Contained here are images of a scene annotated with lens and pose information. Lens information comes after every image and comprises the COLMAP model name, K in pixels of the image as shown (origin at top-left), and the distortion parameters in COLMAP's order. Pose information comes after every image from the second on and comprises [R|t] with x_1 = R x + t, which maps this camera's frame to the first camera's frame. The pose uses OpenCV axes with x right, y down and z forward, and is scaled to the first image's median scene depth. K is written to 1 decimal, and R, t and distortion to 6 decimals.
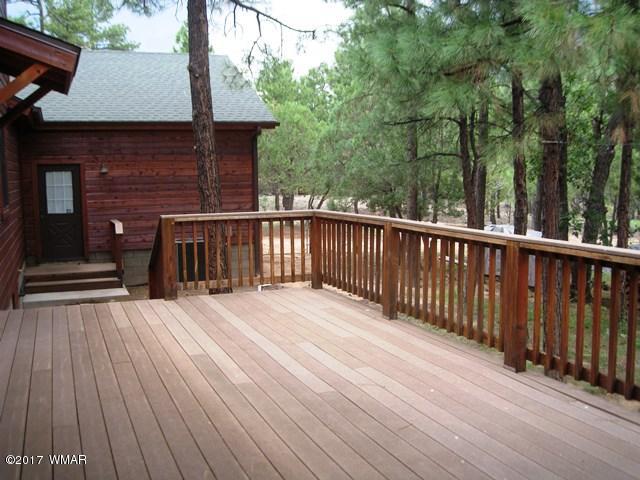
lens RADIAL K [[685.9, 0, 320.7], [0, 685.9, 239.2], [0, 0, 1]] dist [-0.114031, 0.000000]
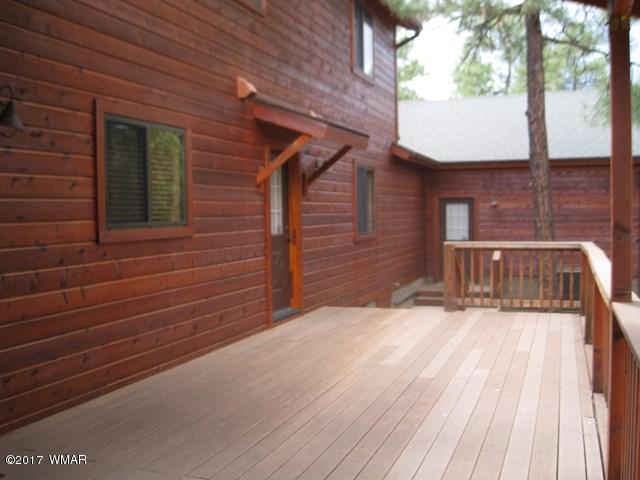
lens RADIAL K [[685.9, 0, 320.9], [0, 685.9, 241.0], [0, 0, 1]] dist [-0.114031, 0.000000]
pose [[0.741515, 0.034596, -0.670044, 0.234443], [-0.063270, 0.997825, -0.018498, 0.000432], [0.667947, 0.056110, 0.742091, -0.034705]]
